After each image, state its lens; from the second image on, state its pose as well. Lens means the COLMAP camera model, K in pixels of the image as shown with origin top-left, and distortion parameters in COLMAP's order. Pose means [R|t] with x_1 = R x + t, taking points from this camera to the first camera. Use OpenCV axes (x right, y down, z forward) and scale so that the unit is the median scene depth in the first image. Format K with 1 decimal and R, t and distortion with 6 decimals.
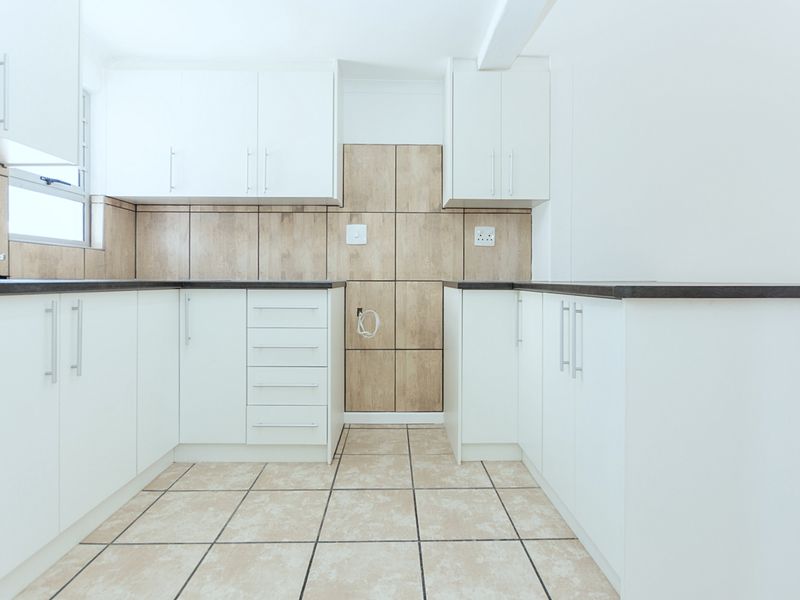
lens RADIAL K [[419.3, 0, 396.7], [0, 419.3, 280.1], [0, 0, 1]] dist [-0.000882, 0.000015]
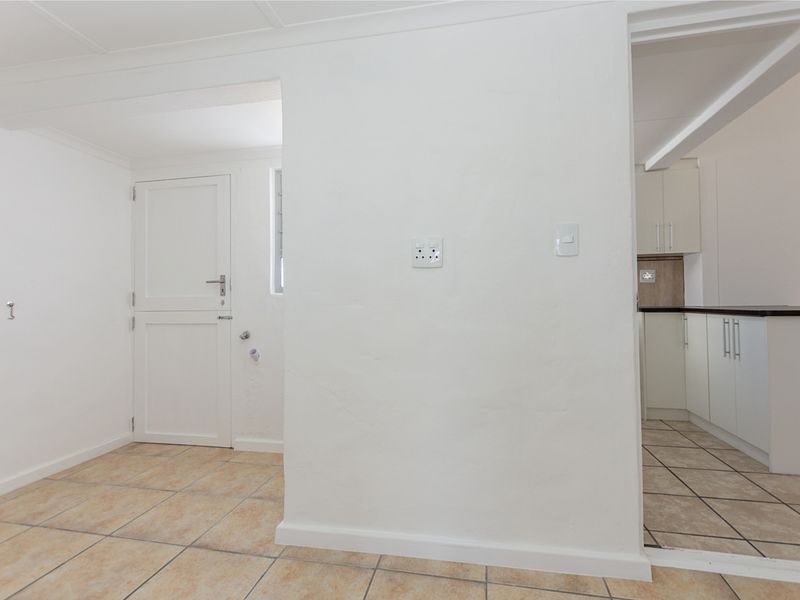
lens RADIAL K [[405.0, 0, 399.0], [0, 405.0, 294.8], [0, 0, 1]] dist [0.001034, 0.001405]
pose [[0.976727, -0.016915, -0.213816, -0.342340], [0.012057, 0.999639, -0.024004, -0.015671], [0.214145, 0.020867, 0.976579, -0.579198]]
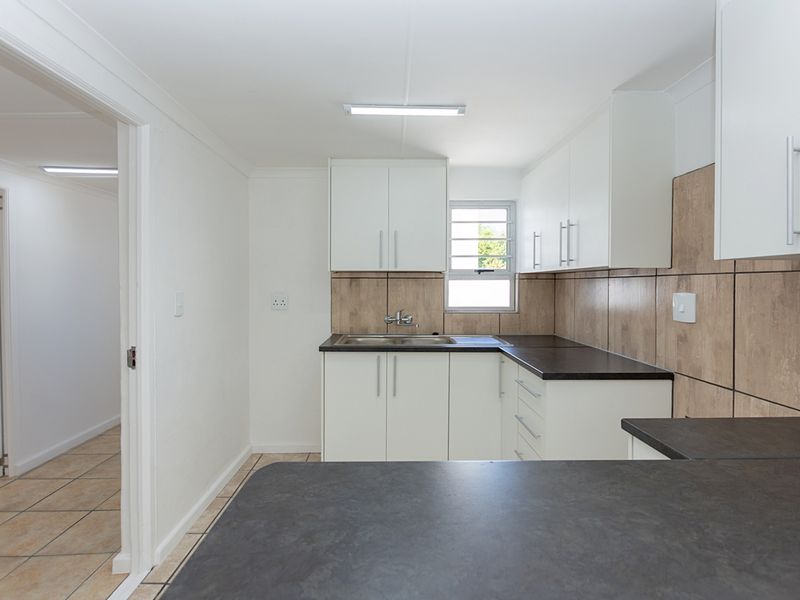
lens RADIAL K [[405.0, 0, 399.0], [0, 405.0, 294.8], [0, 0, 1]] dist [0.001034, 0.001405]
pose [[0.013003, 0.021647, -0.999681, 0.554609], [-0.003352, 0.999761, 0.021605, -0.142223], [0.999910, 0.003070, 0.013072, 0.530061]]
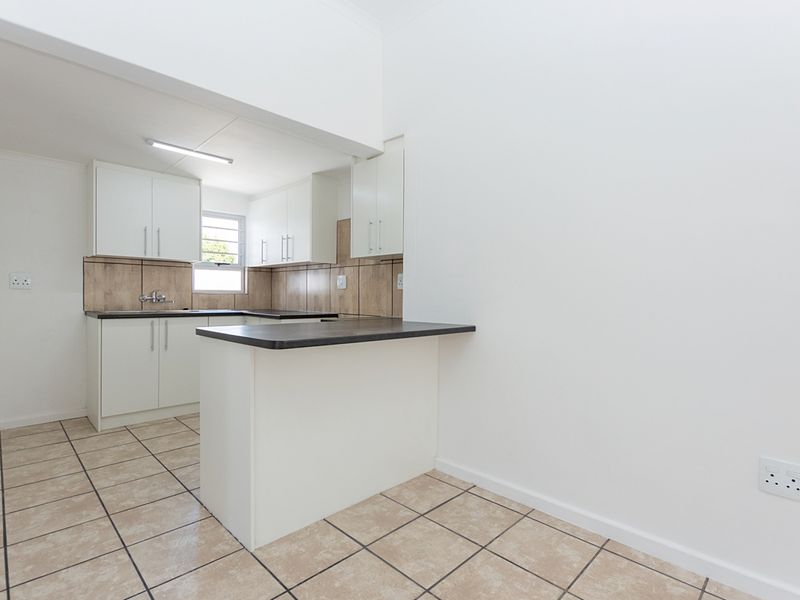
lens RADIAL K [[416.7, 0, 400.0], [0, 416.7, 300.0], [0, 0, 1]] dist [0.001800, 0.000263]
pose [[0.688298, 0.011320, -0.725340, 1.095759], [-0.012293, 0.999917, 0.003940, -0.055325], [0.725324, 0.006205, 0.688380, 0.150224]]
